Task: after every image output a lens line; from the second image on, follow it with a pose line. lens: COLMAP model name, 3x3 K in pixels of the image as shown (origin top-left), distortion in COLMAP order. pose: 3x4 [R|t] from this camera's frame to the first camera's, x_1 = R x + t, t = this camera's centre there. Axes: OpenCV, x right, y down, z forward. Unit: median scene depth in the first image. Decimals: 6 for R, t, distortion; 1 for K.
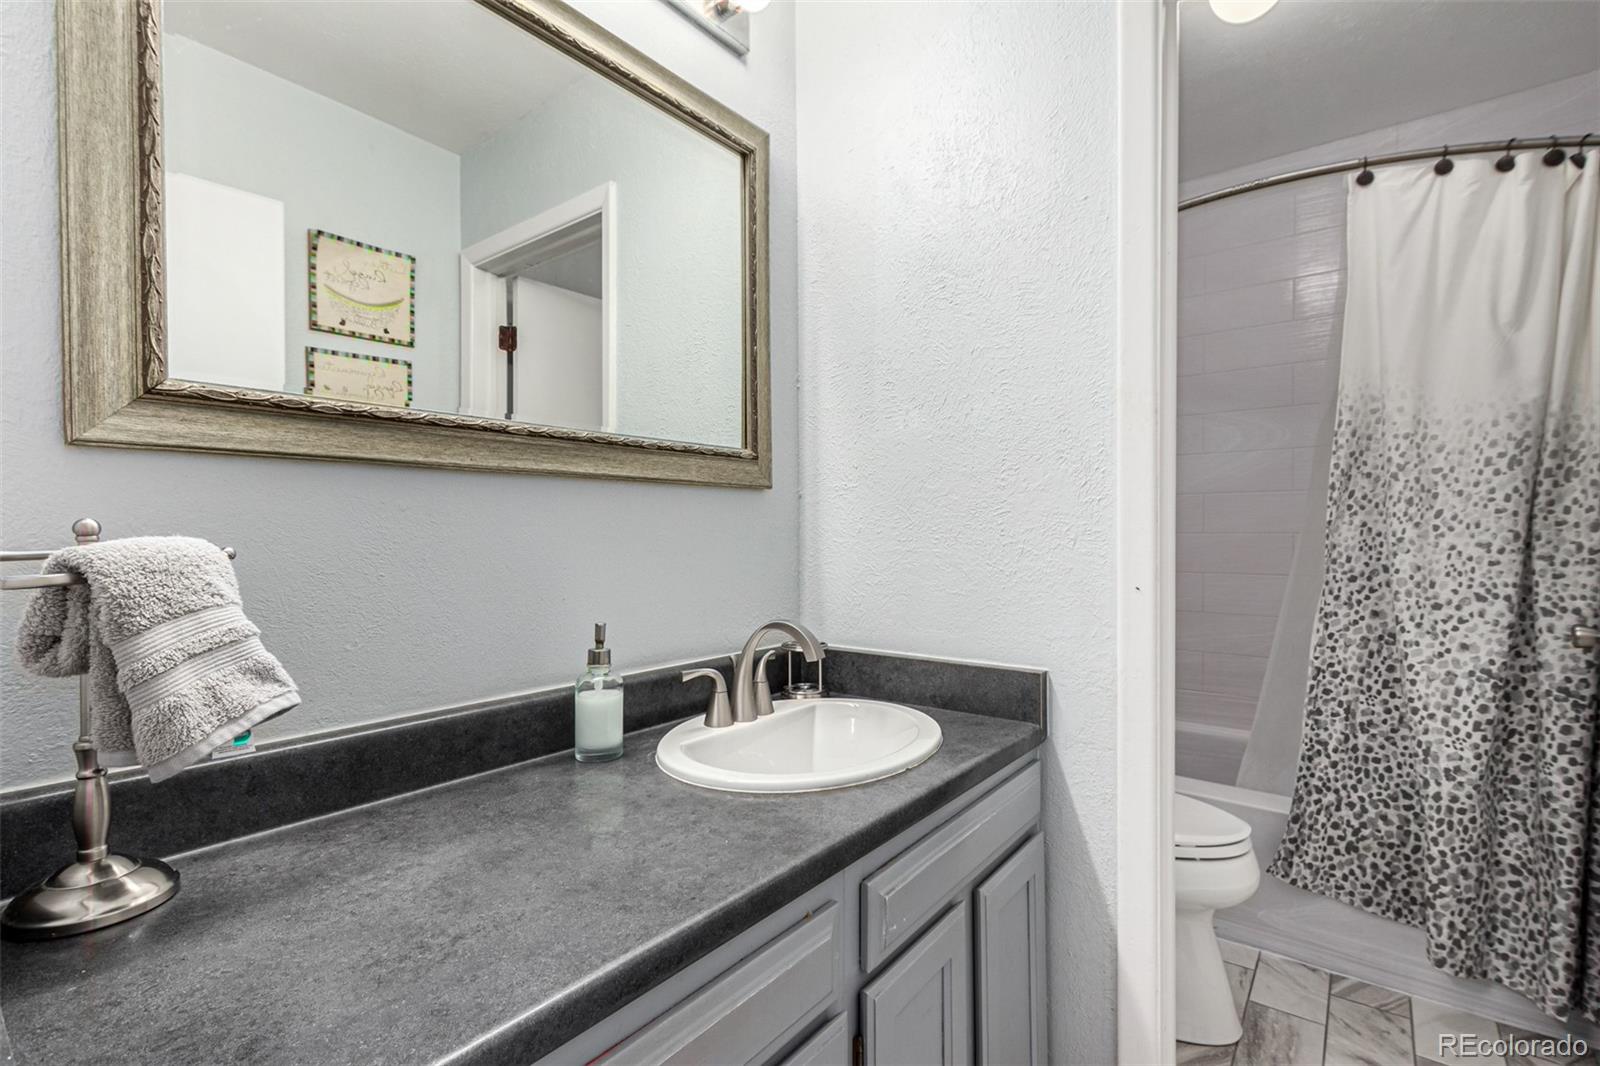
lens RADIAL K [[735.9, 0, 808.6], [0, 735.9, 529.7], [0, 0, 1]] dist [0.010920, -0.000649]
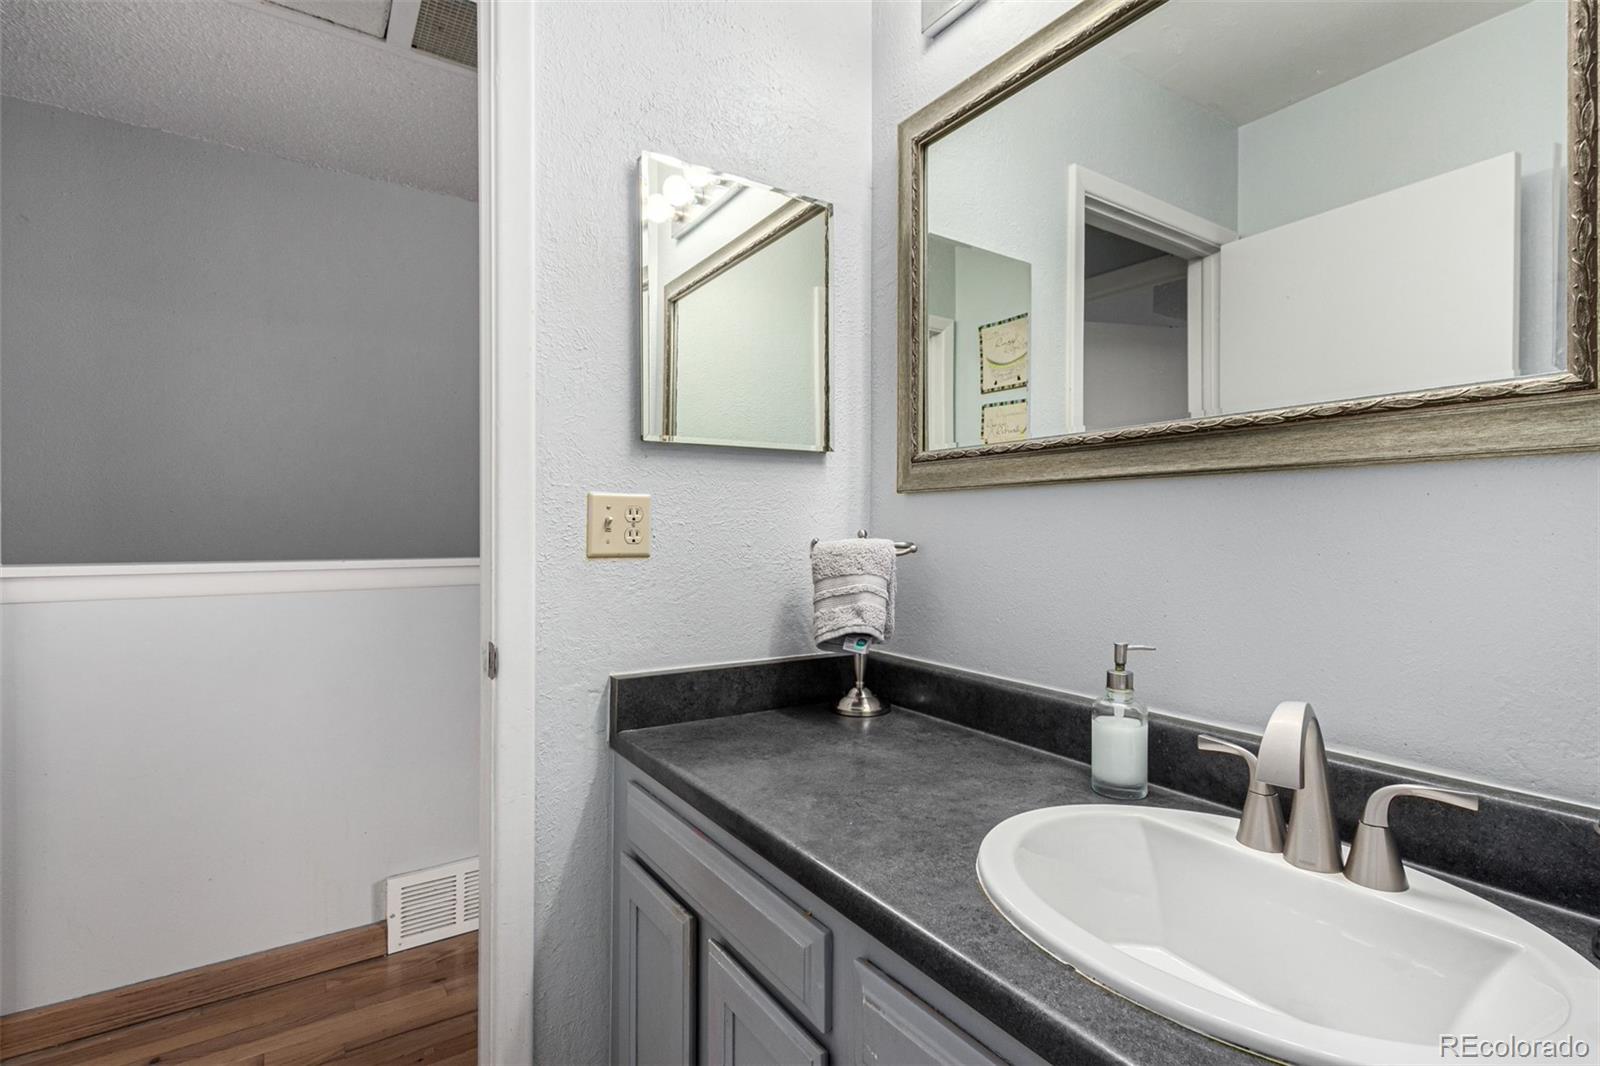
lens RADIAL K [[735.9, 0, 813.0], [0, 735.9, 535.5], [0, 0, 1]] dist [0.010920, -0.000649]
pose [[-0.294663, 0.005212, -0.955587, 0.785846], [-0.003984, 0.999970, 0.006683, -0.008674], [0.955593, 0.005776, -0.294633, 1.050863]]
